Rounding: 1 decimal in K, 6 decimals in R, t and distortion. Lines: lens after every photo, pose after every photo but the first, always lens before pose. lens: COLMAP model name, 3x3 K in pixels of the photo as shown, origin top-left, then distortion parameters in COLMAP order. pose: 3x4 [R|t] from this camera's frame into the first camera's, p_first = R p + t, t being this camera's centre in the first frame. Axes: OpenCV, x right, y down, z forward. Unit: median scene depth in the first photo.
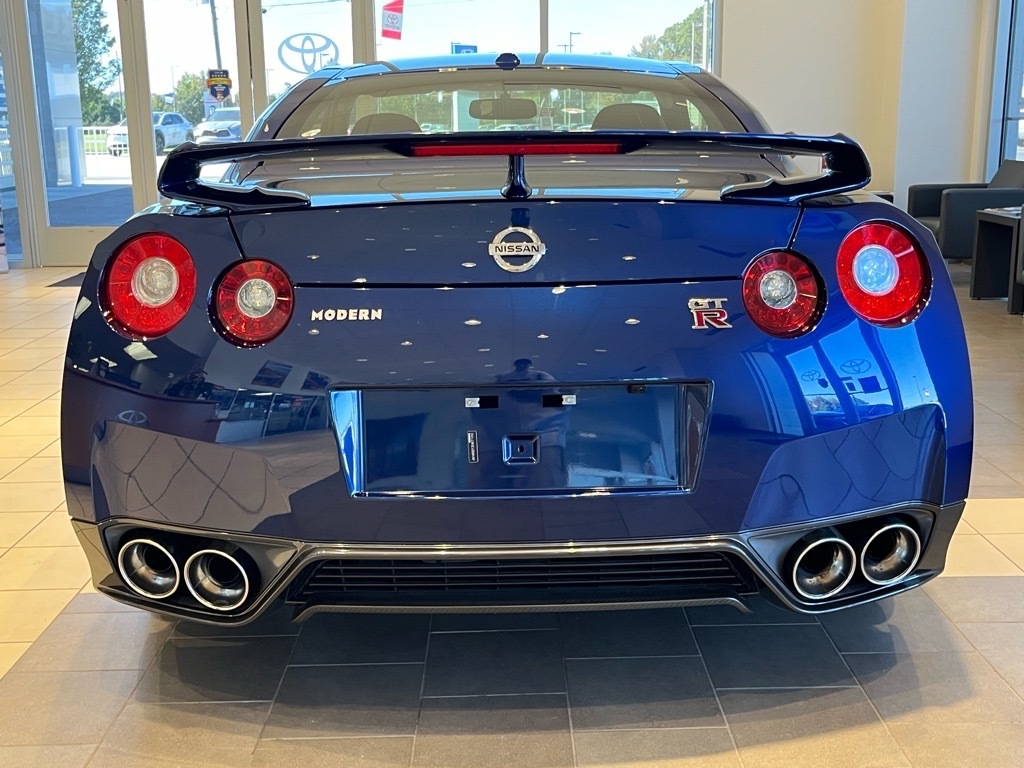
lens RADIAL K [[1167.8, 0, 513.5], [0, 1167.8, 382.3], [0, 0, 1]] dist [0.016598, 0.000000]
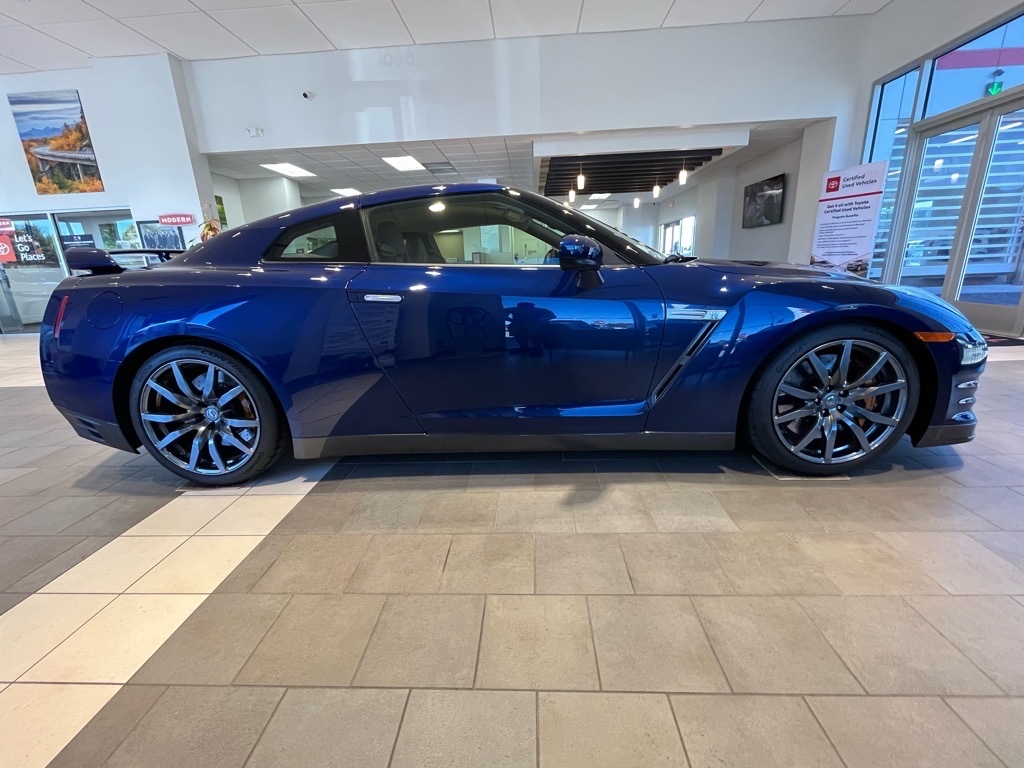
lens RADIAL K [[427.1, 0, 511.8], [0, 427.1, 387.7], [0, 0, 1]] dist [-0.001603, 0.000245]
pose [[-0.068710, 0.293307, -0.953546, 1.124784], [-0.183076, 0.935866, 0.301061, -0.359045], [0.980695, 0.195257, -0.010606, 1.886179]]
